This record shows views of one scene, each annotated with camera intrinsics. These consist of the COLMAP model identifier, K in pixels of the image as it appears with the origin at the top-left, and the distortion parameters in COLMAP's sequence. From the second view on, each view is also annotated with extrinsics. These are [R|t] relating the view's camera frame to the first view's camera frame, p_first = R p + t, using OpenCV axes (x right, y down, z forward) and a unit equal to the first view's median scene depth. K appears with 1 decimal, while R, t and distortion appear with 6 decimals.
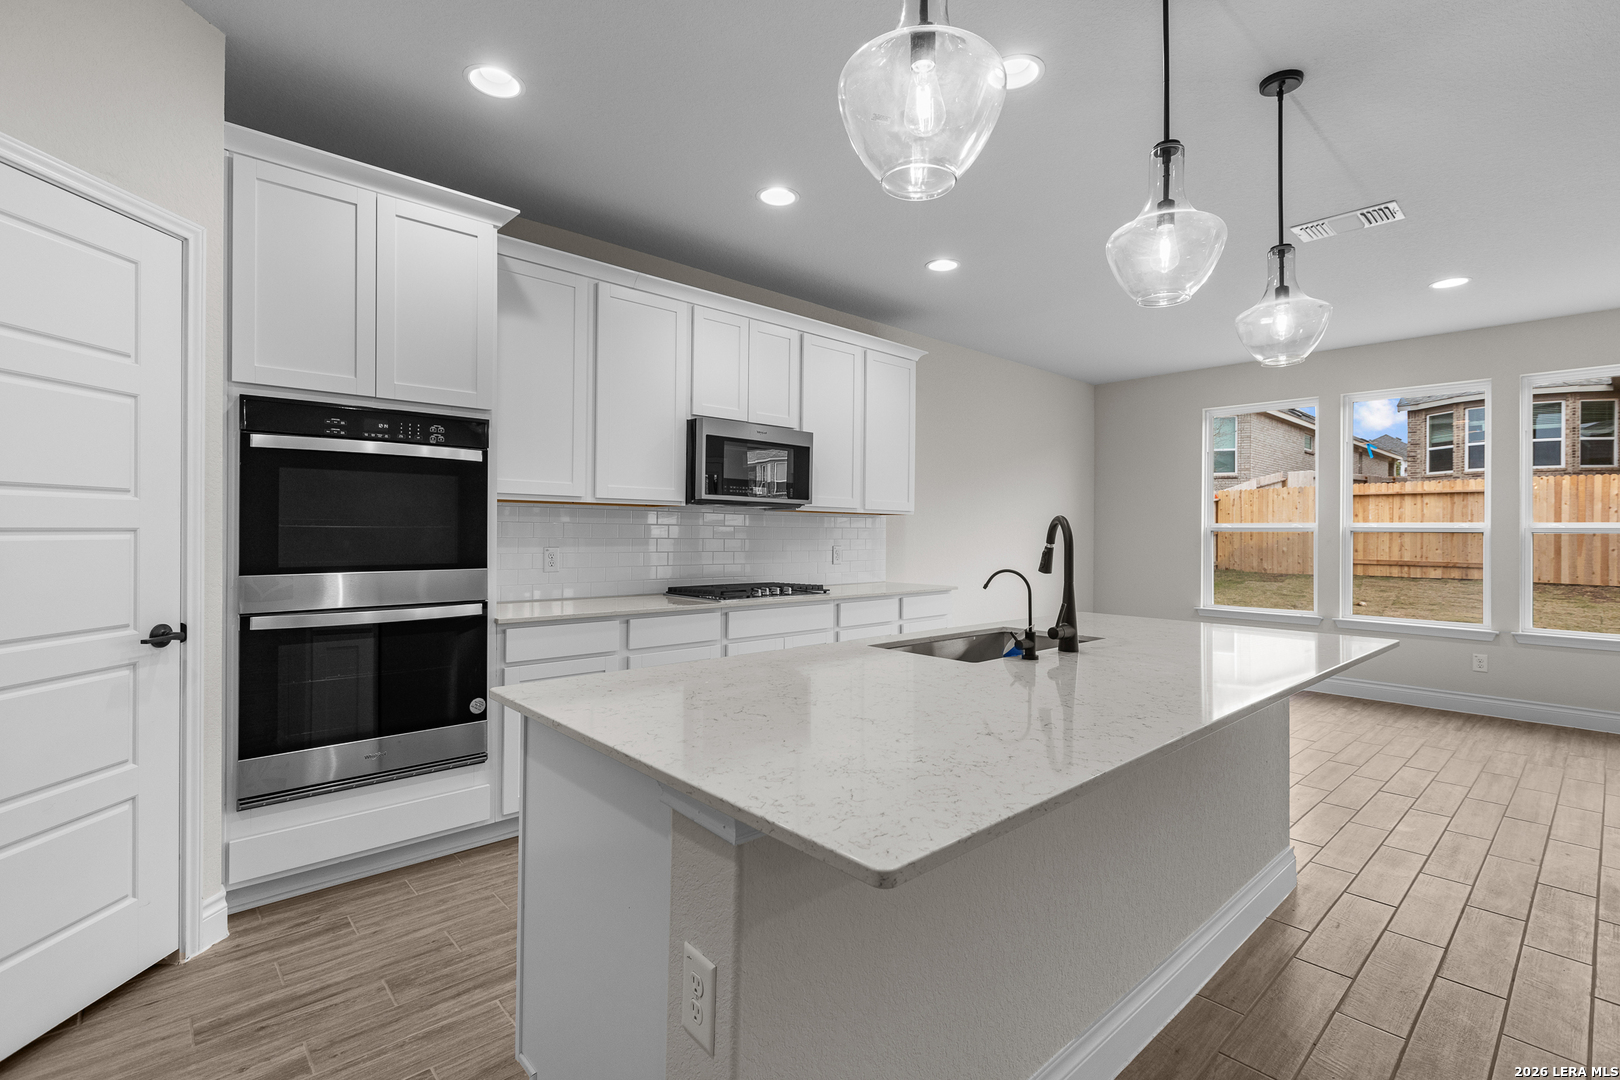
lens RADIAL K [[740.9, 0, 810.1], [0, 740.9, 529.9], [0, 0, 1]] dist [0.001668, -0.001058]
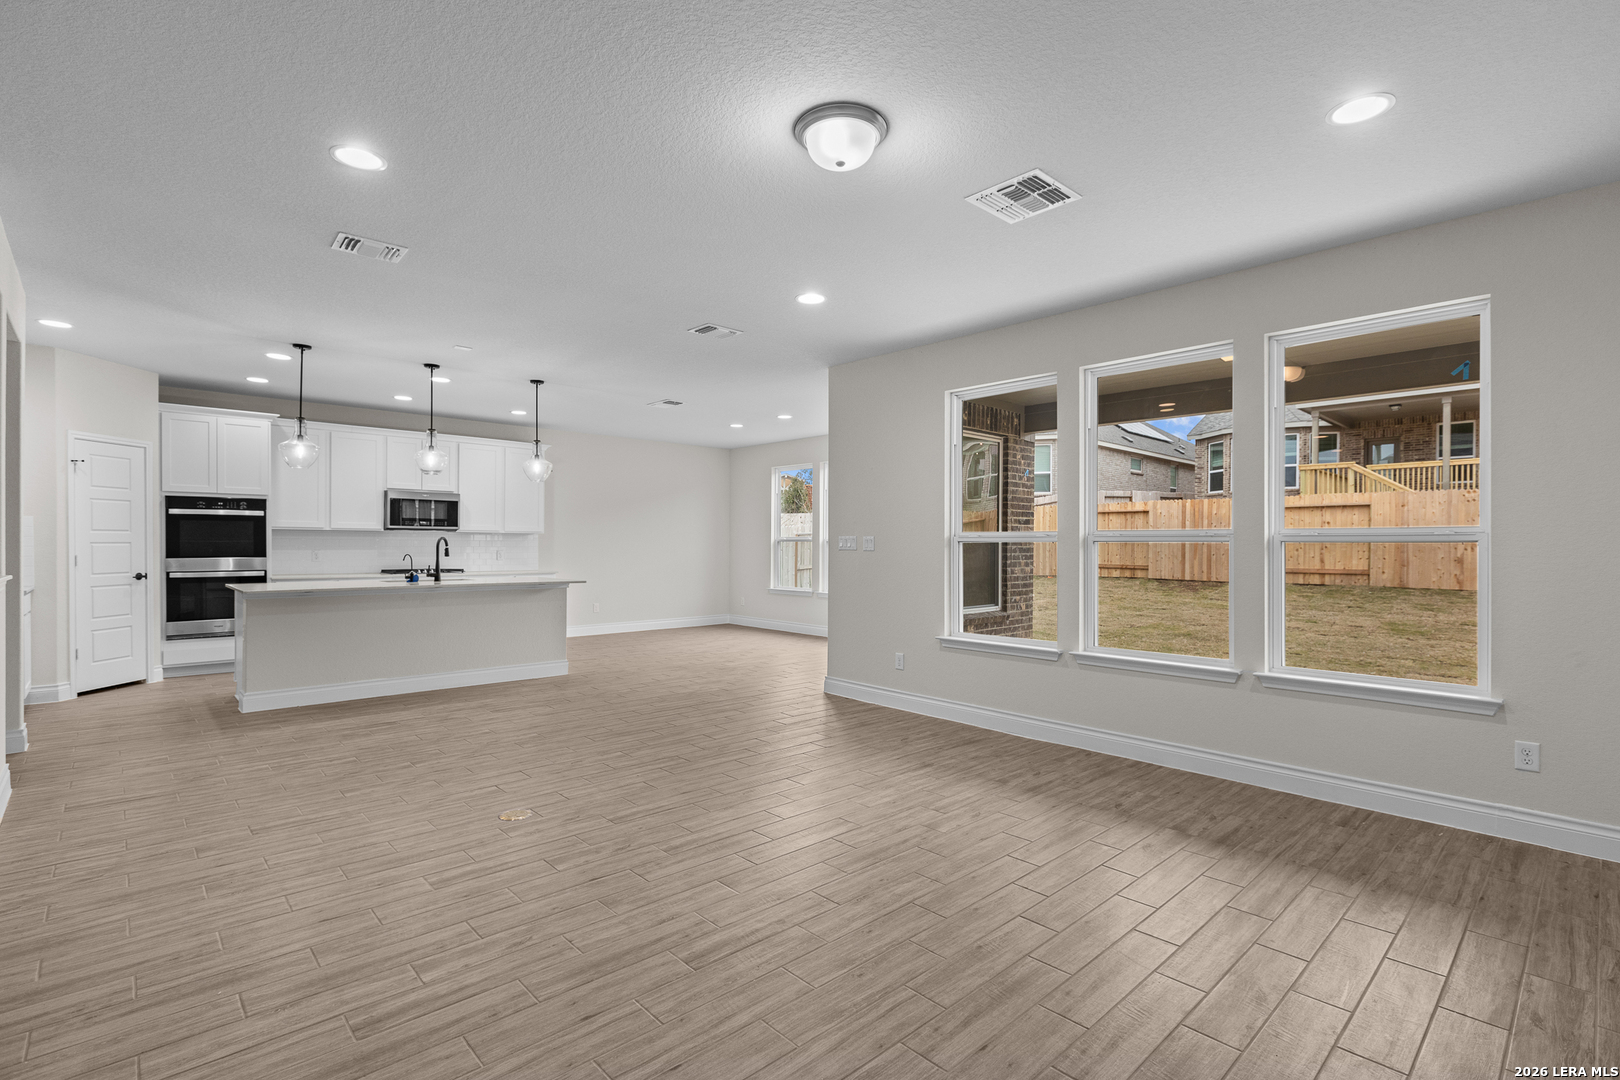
lens RADIAL K [[750.3, 0, 803.7], [0, 750.3, 548.9], [0, 0, 1]] dist [-0.002159, -0.000385]
pose [[0.999944, -0.003255, 0.010087, 1.394967], [0.003157, 0.999948, 0.009718, 0.003339], [-0.010118, -0.009685, 0.999902, -1.607413]]
